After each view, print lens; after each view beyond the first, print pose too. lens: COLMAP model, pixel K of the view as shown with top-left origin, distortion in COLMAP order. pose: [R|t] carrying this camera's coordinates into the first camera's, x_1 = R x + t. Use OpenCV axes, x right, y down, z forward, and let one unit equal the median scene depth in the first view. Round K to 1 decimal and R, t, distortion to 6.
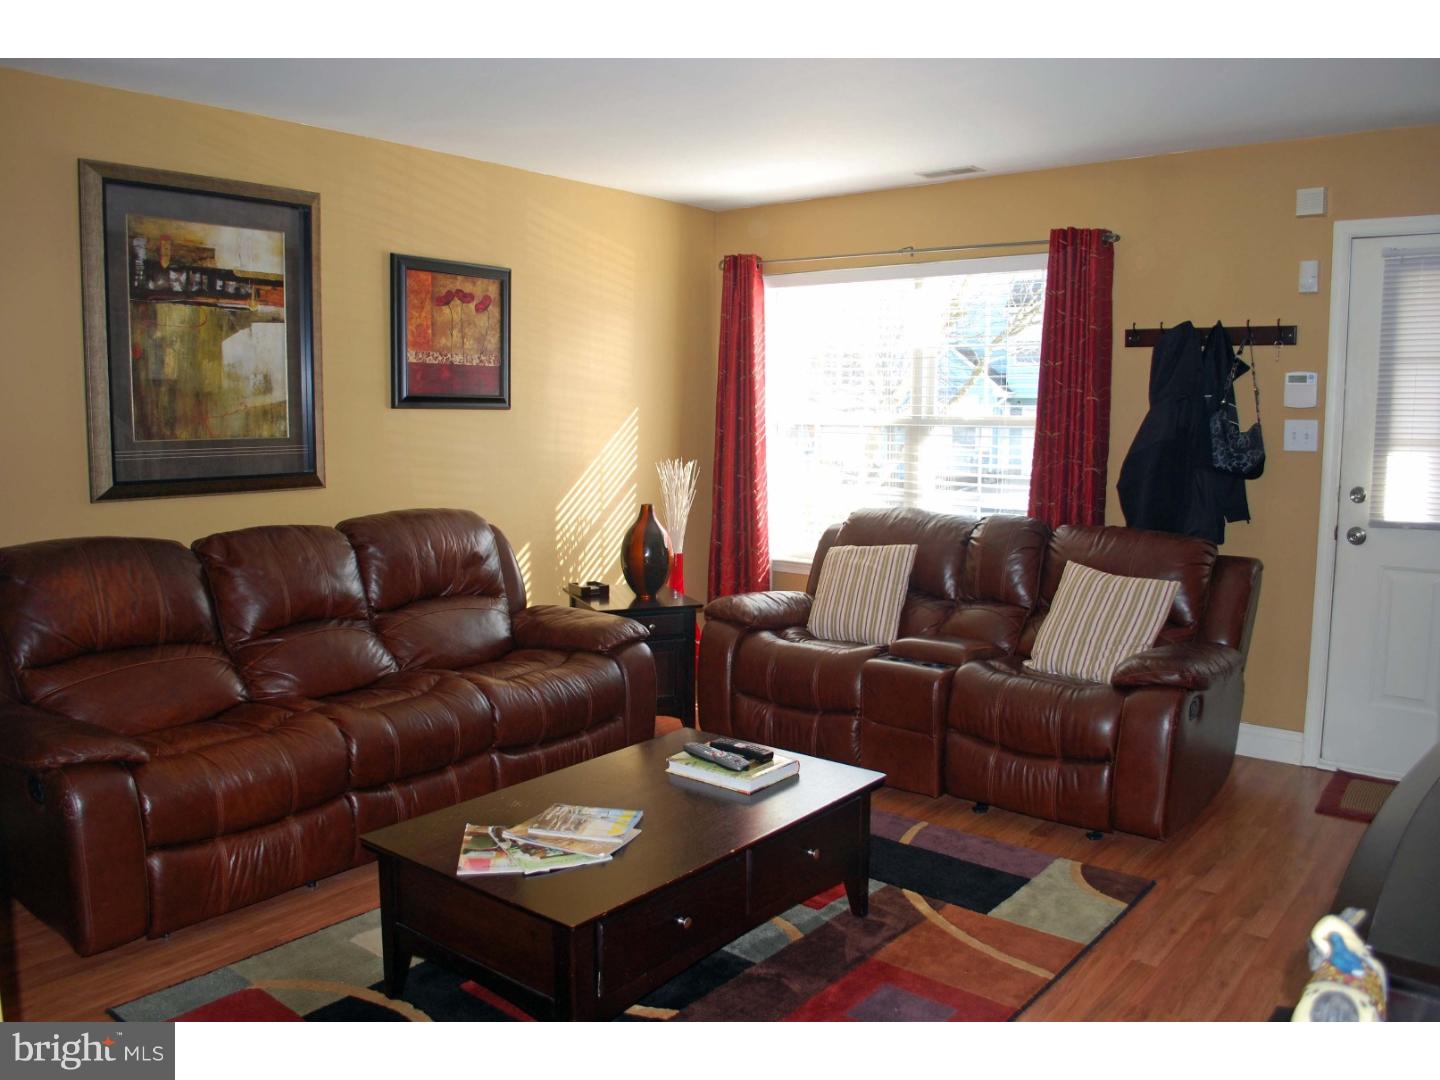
lens RADIAL K [[1168.9, 0, 721.5], [0, 1168.9, 533.2], [0, 0, 1]] dist [-0.049418, 0.003184]
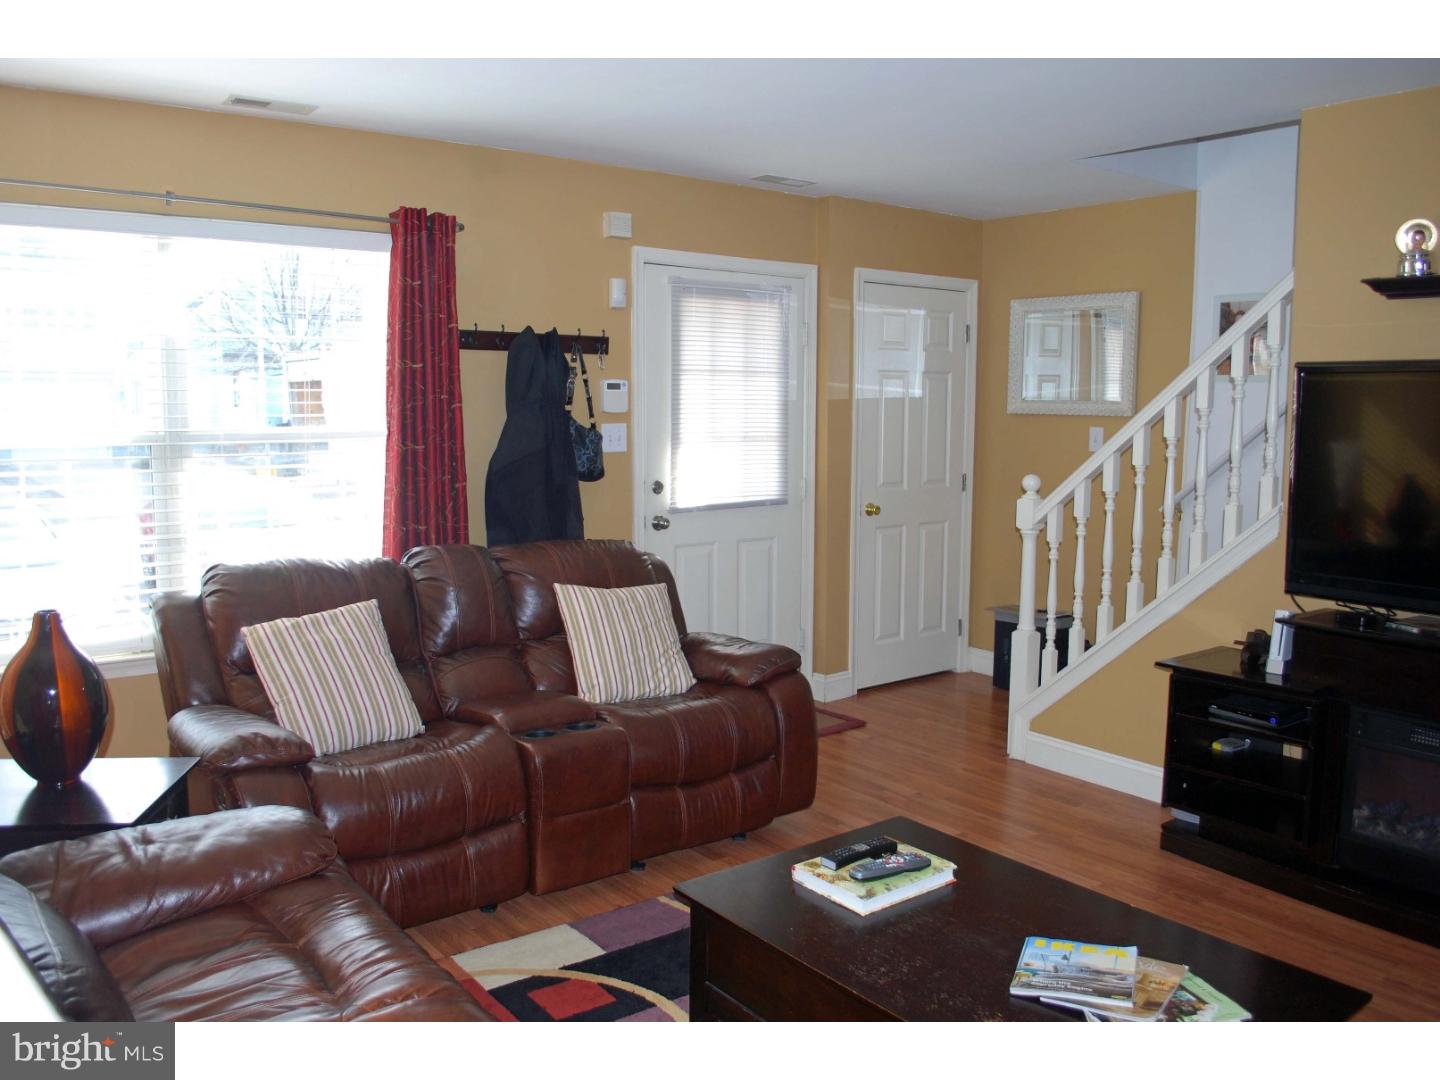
lens RADIAL K [[1168.9, 0, 721.8], [0, 1168.9, 541.8], [0, 0, 1]] dist [-0.049418, 0.003184]
pose [[0.240126, -0.121460, 0.963113, -0.534439], [0.101819, 0.989820, 0.099442, -0.083970], [-0.965387, 0.074185, 0.250049, 0.610898]]
